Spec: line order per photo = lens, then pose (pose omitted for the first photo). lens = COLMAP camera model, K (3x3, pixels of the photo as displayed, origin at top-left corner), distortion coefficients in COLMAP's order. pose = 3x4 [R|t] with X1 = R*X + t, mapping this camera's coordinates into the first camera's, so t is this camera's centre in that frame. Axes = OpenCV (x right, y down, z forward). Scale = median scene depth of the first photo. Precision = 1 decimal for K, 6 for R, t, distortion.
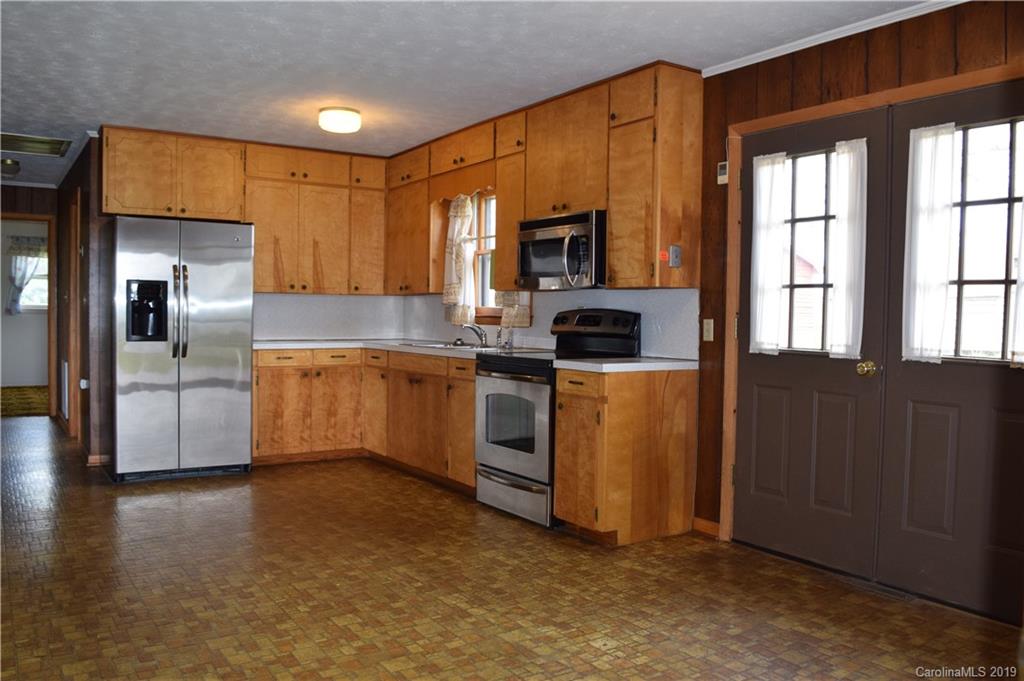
lens RADIAL K [[807.1, 0, 510.0], [0, 807.1, 345.7], [0, 0, 1]] dist [-0.091308, 0.024242]
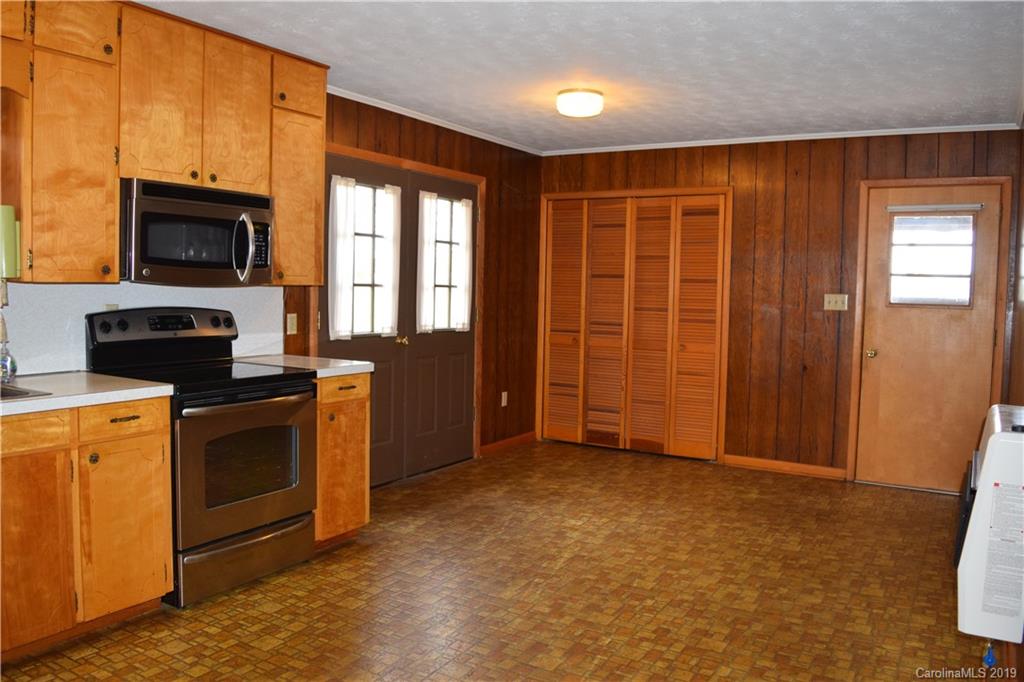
lens RADIAL K [[807.1, 0, 508.2], [0, 807.1, 335.8], [0, 0, 1]] dist [-0.091308, 0.024242]
pose [[-0.422487, -0.080018, 0.902830, -1.119352], [0.008646, 0.995694, 0.092295, -0.133471], [-0.906328, 0.046800, -0.419976, 1.593645]]
